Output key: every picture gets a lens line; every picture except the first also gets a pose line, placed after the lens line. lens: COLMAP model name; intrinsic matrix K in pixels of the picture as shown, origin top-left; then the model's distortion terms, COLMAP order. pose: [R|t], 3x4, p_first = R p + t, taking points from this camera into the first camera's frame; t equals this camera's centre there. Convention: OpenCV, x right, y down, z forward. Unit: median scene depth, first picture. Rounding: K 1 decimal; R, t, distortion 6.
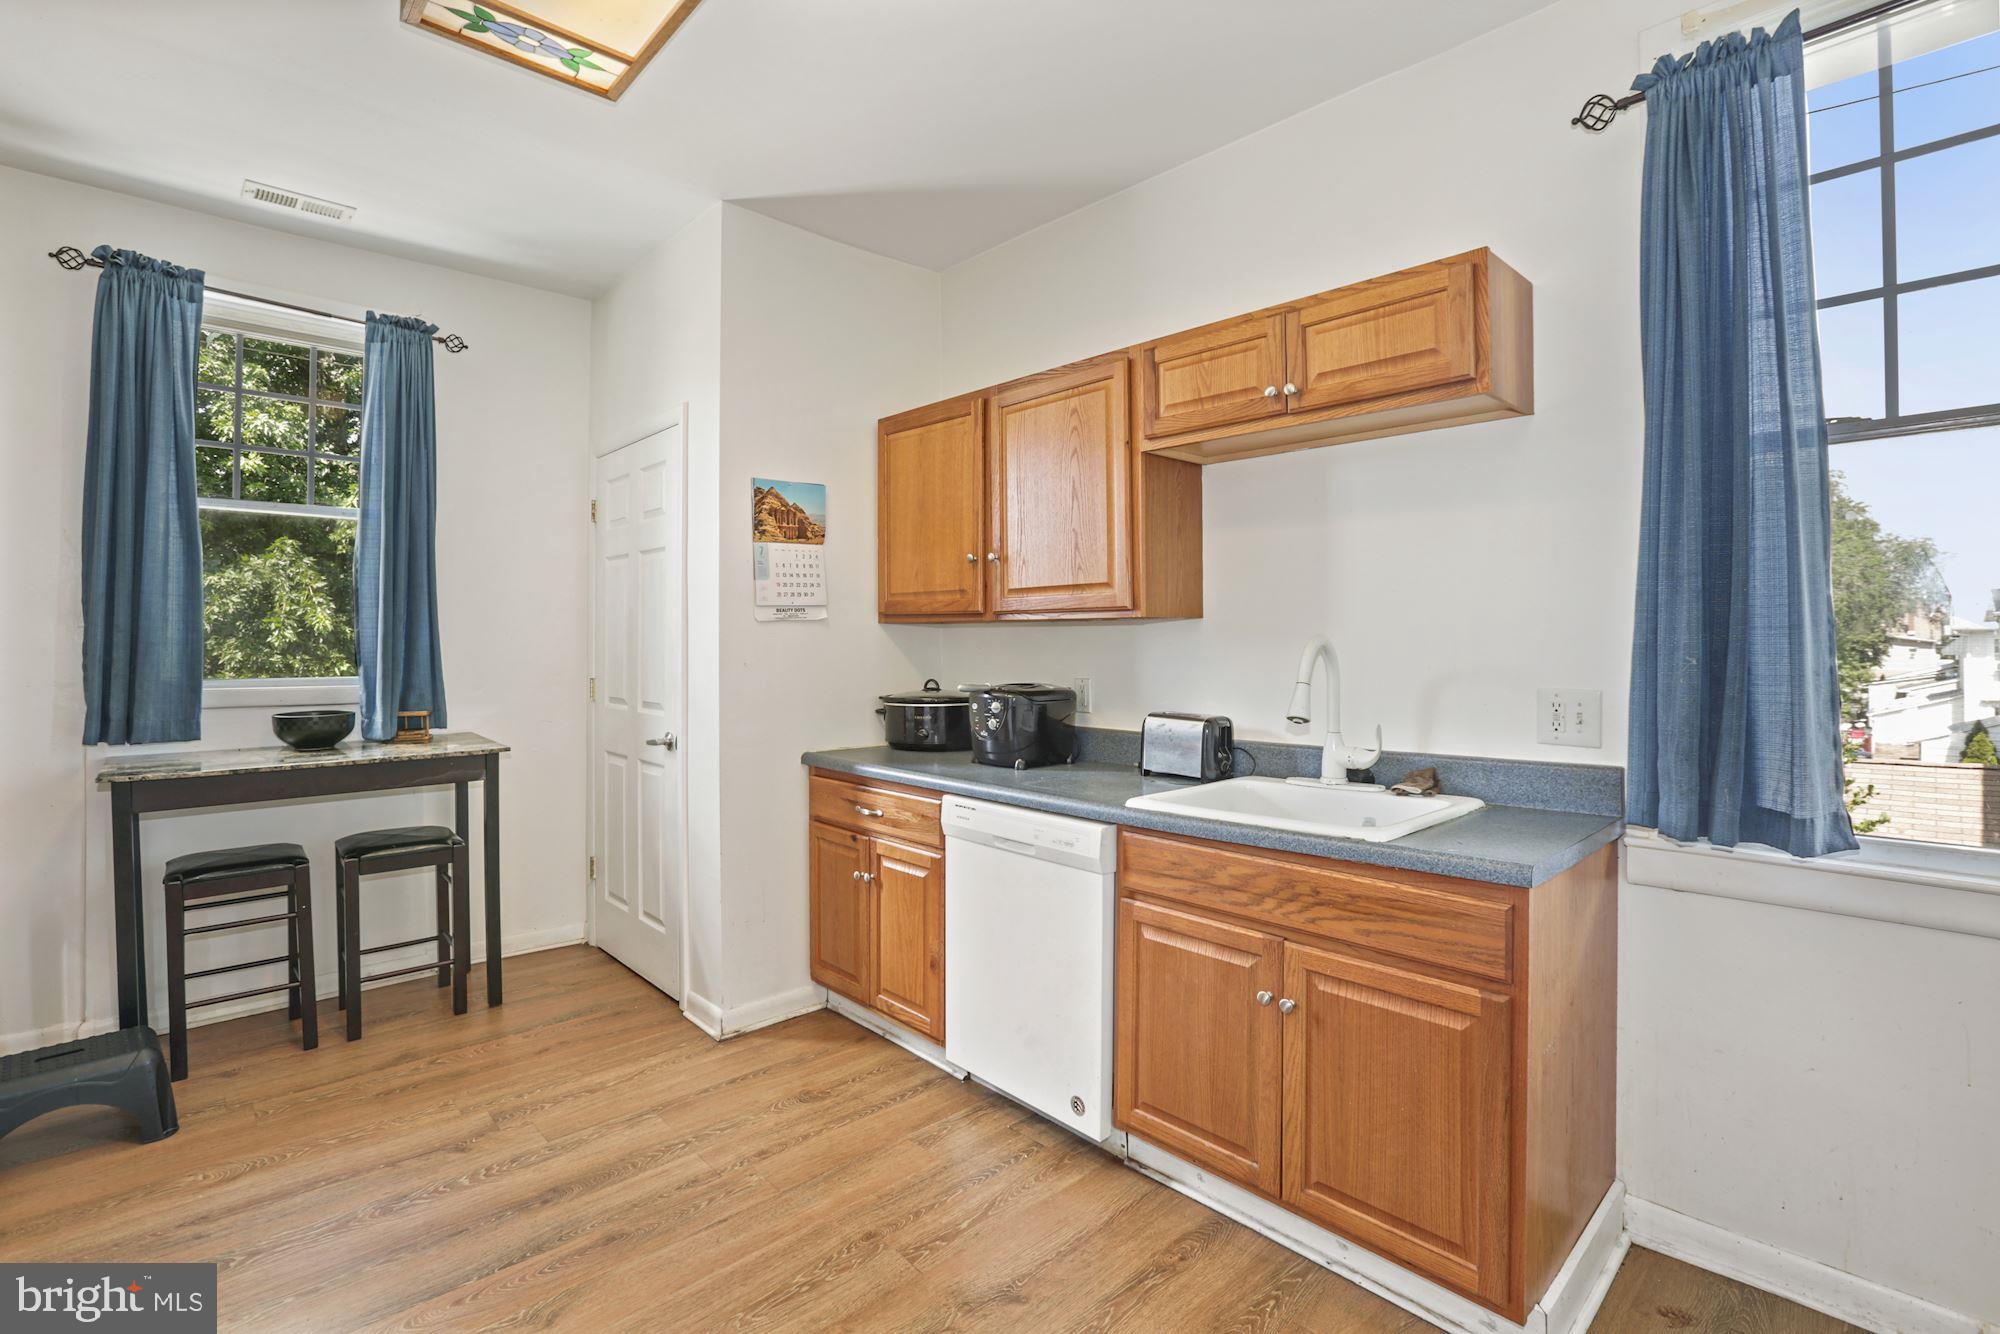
lens RADIAL K [[915.1, 0, 1004.3], [0, 915.1, 648.4], [0, 0, 1]] dist [-0.033932, 0.003123]
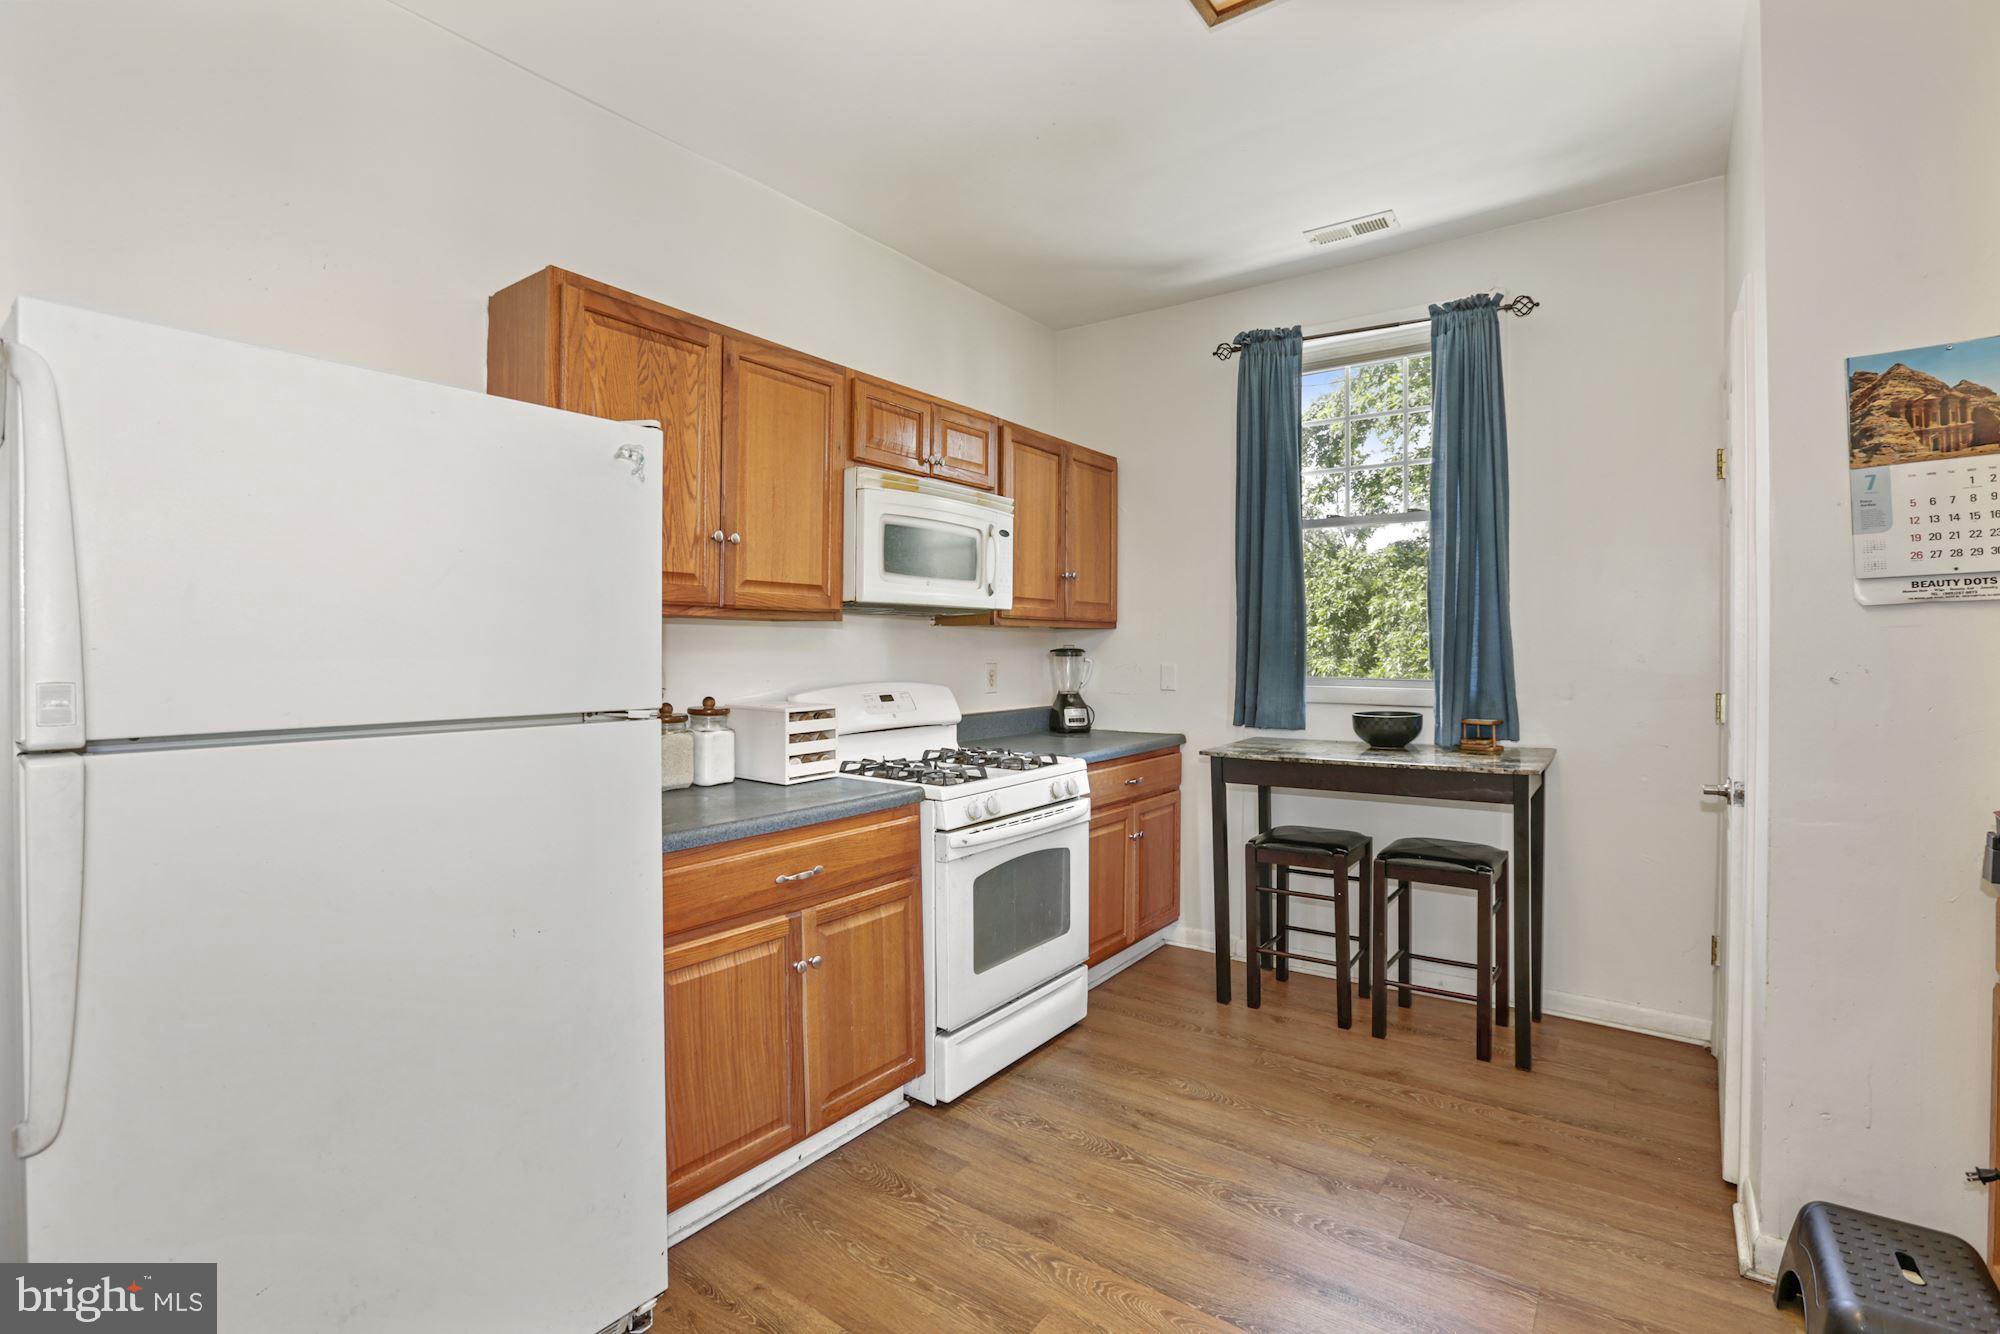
lens RADIAL K [[915.1, 0, 1004.3], [0, 915.1, 667.3], [0, 0, 1]] dist [-0.033932, 0.003123]
pose [[0.177151, 0.019457, -0.983991, 0.185061], [-0.003645, 0.999811, 0.019113, -0.000029], [0.984177, 0.000201, 0.177189, 0.371404]]
